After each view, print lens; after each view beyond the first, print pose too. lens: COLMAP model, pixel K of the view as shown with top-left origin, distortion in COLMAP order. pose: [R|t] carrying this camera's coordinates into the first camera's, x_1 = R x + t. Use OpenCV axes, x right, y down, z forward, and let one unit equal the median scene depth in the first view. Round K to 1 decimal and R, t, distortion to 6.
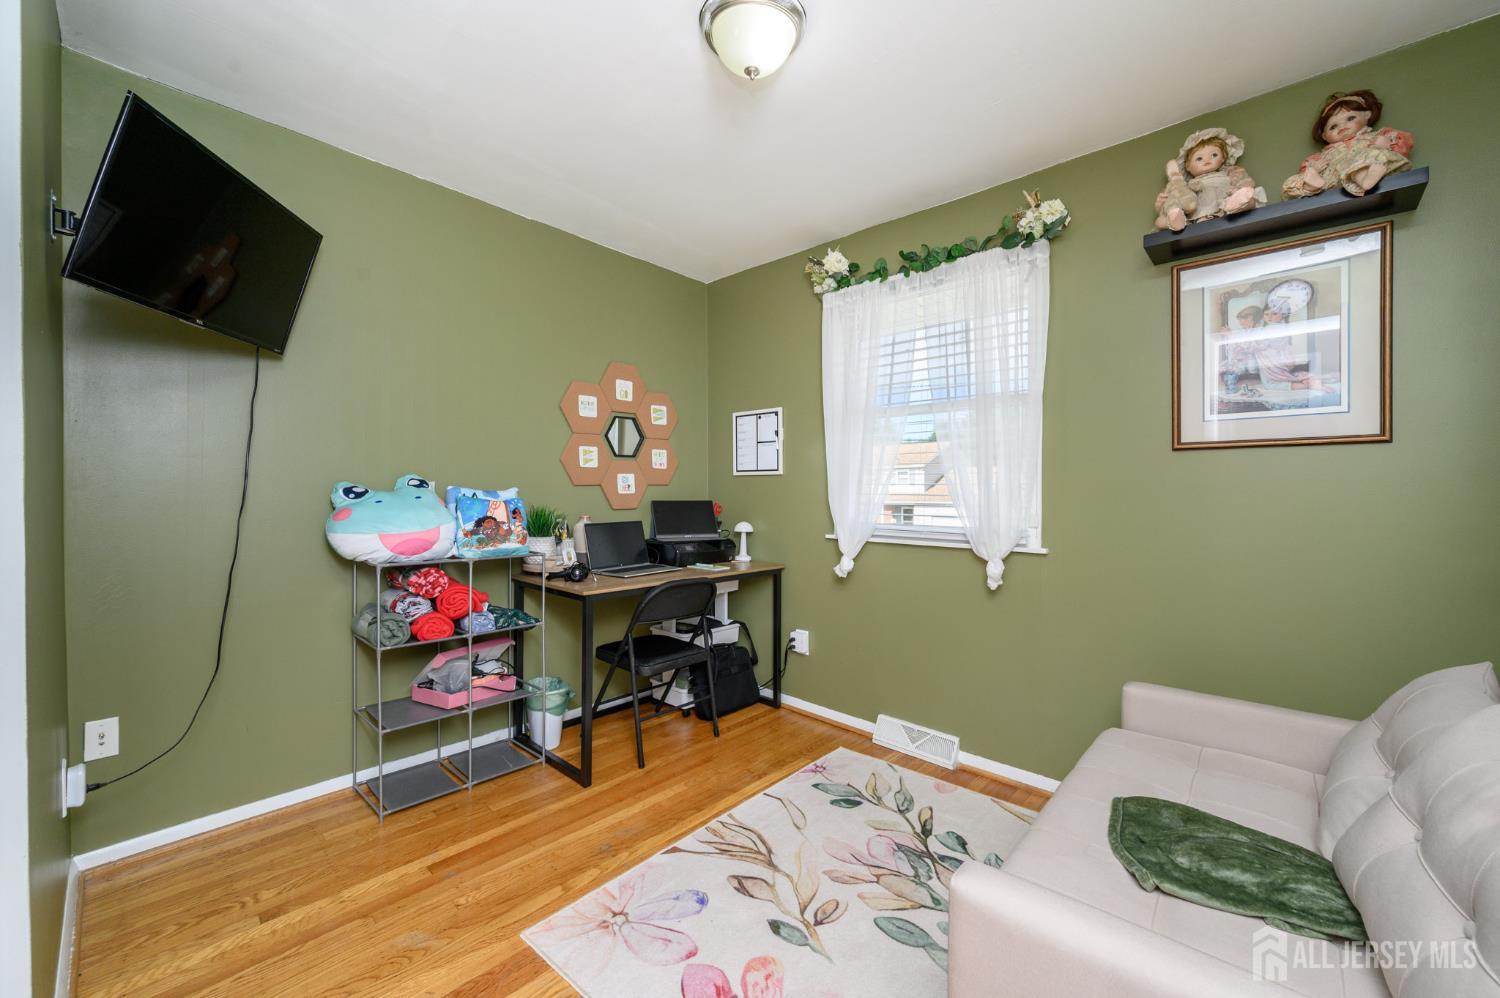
lens RADIAL K [[588.3, 0, 748.2], [0, 588.3, 497.3], [0, 0, 1]] dist [-0.000998, -0.000164]
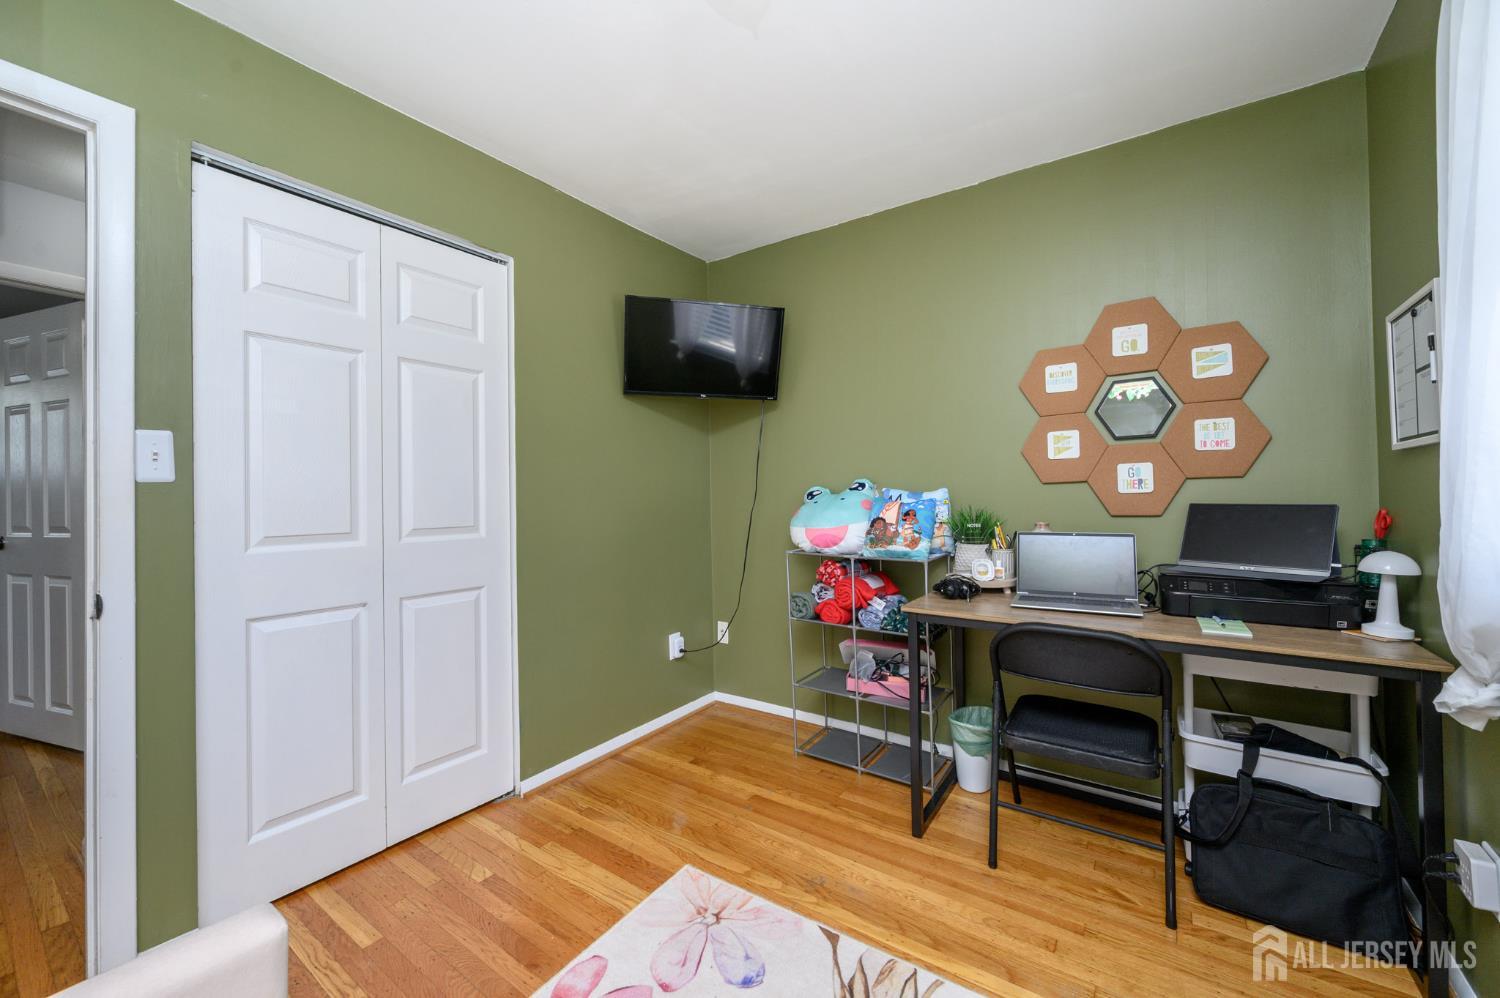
lens RADIAL K [[588.3, 0, 748.1], [0, 588.3, 496.0], [0, 0, 1]] dist [-0.000998, -0.000164]
pose [[0.130077, -0.004626, -0.991493, 0.563878], [0.002556, 0.999987, -0.004330, -0.001112], [0.991501, -0.001971, 0.130087, 0.667920]]
